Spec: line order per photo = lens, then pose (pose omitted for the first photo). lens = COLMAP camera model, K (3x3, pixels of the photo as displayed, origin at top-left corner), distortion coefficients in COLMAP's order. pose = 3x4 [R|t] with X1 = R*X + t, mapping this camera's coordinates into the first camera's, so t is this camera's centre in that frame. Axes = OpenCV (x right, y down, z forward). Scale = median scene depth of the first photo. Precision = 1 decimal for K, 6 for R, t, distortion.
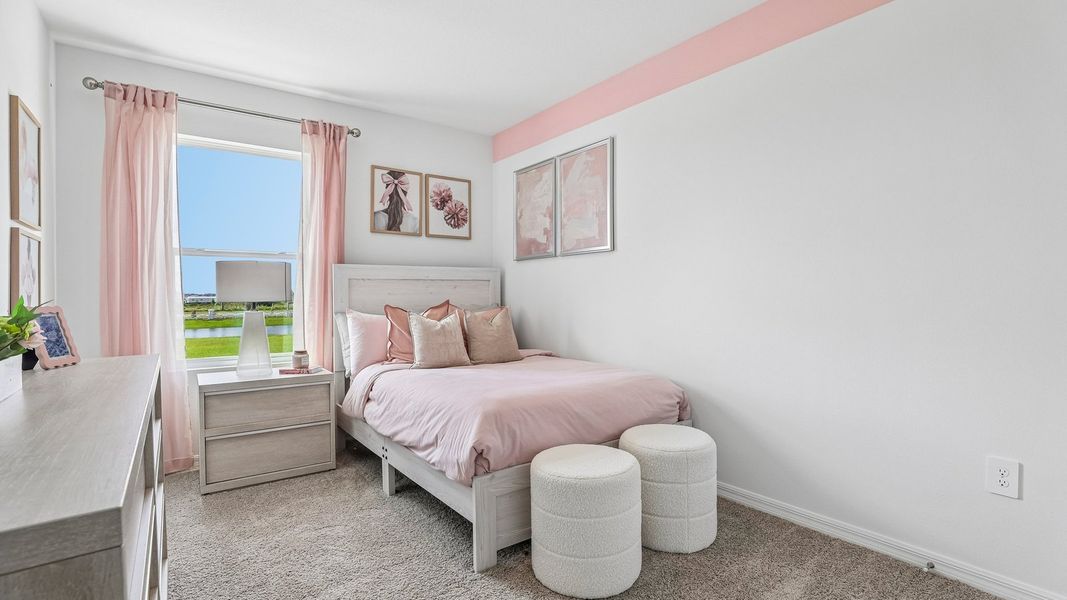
lens RADIAL K [[485.6, 0, 536.1], [0, 485.6, 299.4], [0, 0, 1]] dist [-0.043864, 0.013108]
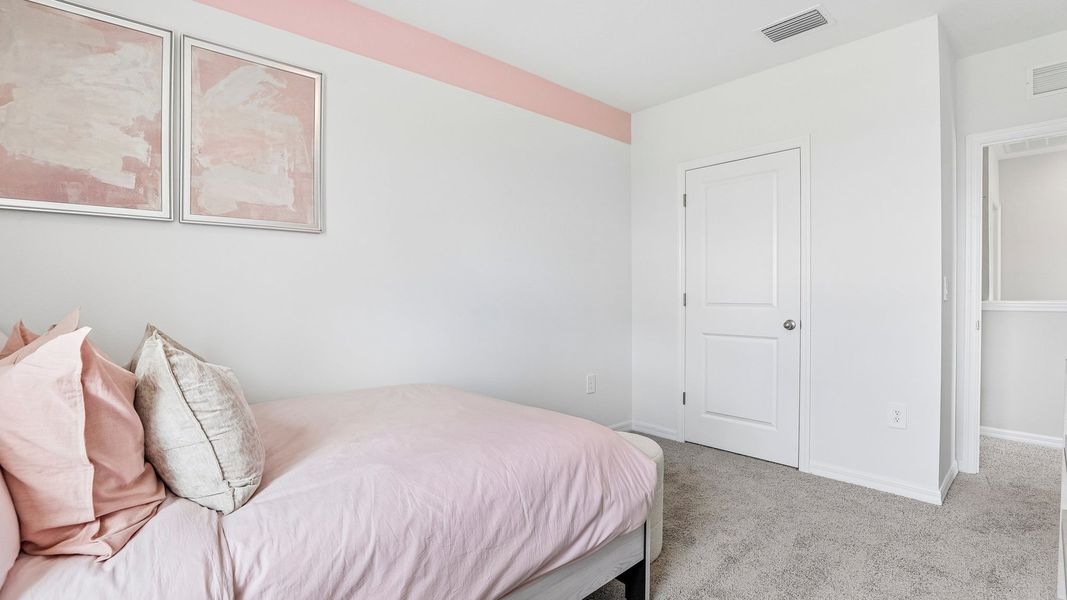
lens RADIAL K [[485.6, 0, 535.6], [0, 485.6, 299.6], [0, 0, 1]] dist [-0.043864, 0.013108]
pose [[-0.086614, -0.005131, 0.996229, -0.512150], [0.012063, 0.999908, 0.006199, -0.003511], [-0.996169, 0.012554, -0.086544, 0.669464]]
